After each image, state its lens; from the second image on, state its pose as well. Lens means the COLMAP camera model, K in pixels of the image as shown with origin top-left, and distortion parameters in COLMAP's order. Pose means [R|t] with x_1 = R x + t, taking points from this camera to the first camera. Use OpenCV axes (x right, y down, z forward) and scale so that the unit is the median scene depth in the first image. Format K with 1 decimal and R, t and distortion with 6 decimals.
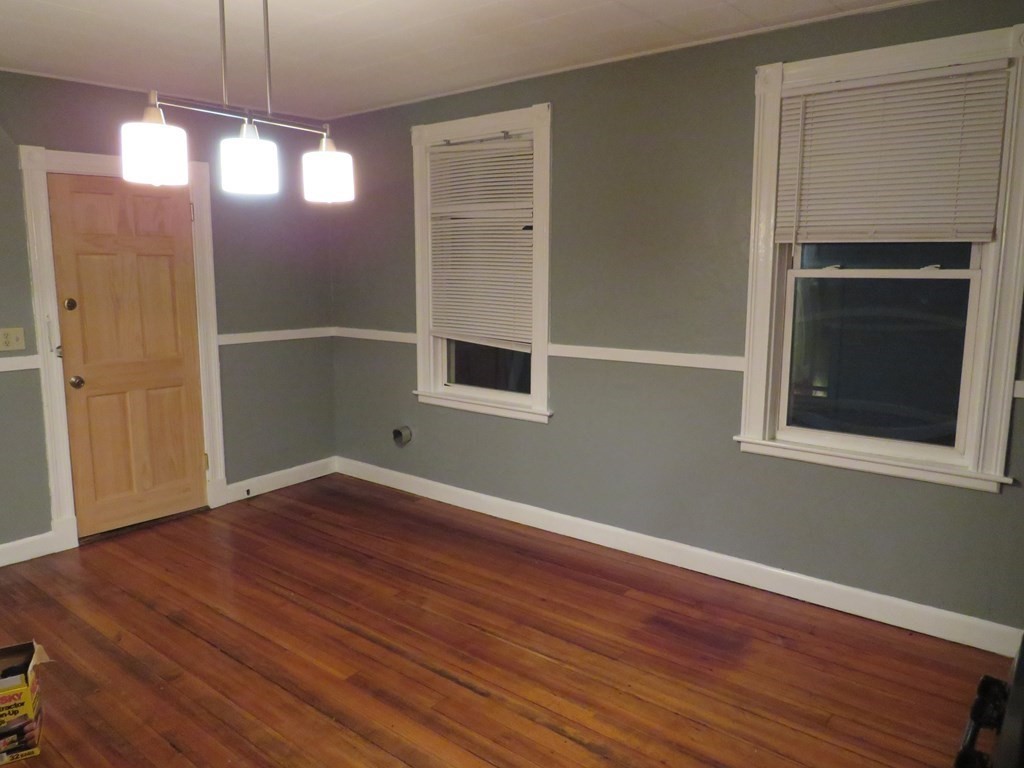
lens RADIAL K [[731.3, 0, 511.3], [0, 731.3, 380.7], [0, 0, 1]] dist [-0.006329, -0.003534]
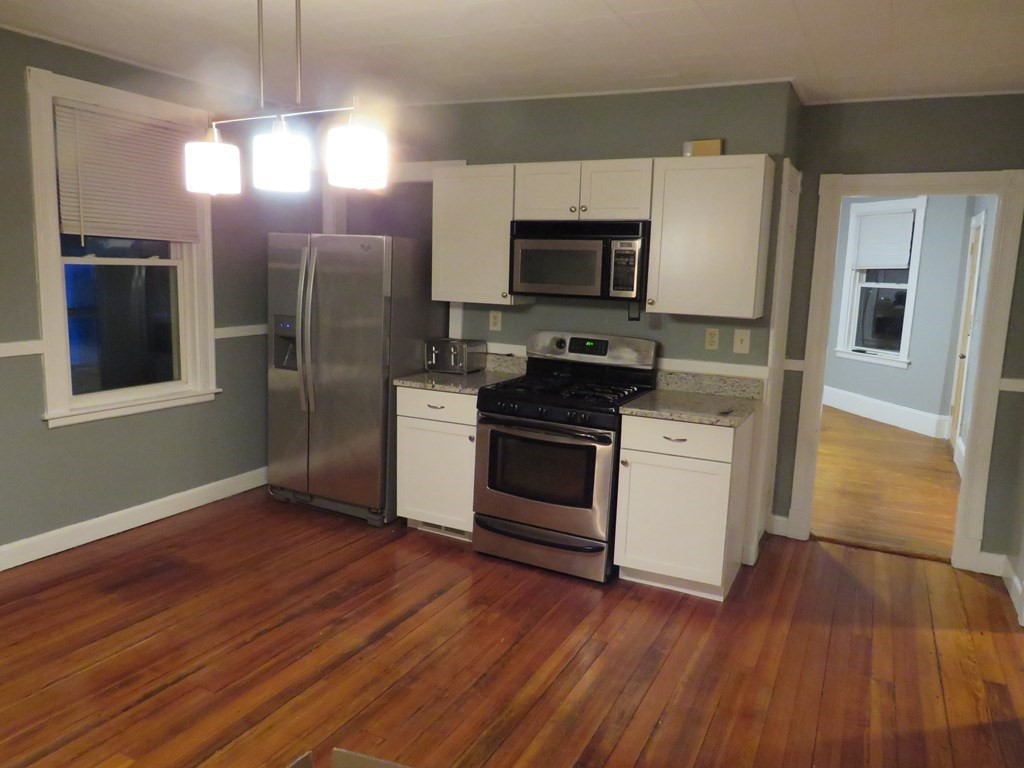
lens RADIAL K [[723.6, 0, 506.6], [0, 723.6, 378.4], [0, 0, 1]] dist [-0.023574, -0.007252]
pose [[-0.204532, -0.152520, 0.966904, -0.966466], [0.113667, 0.977403, 0.178221, -0.099350], [-0.972238, 0.146357, -0.182574, 0.640042]]
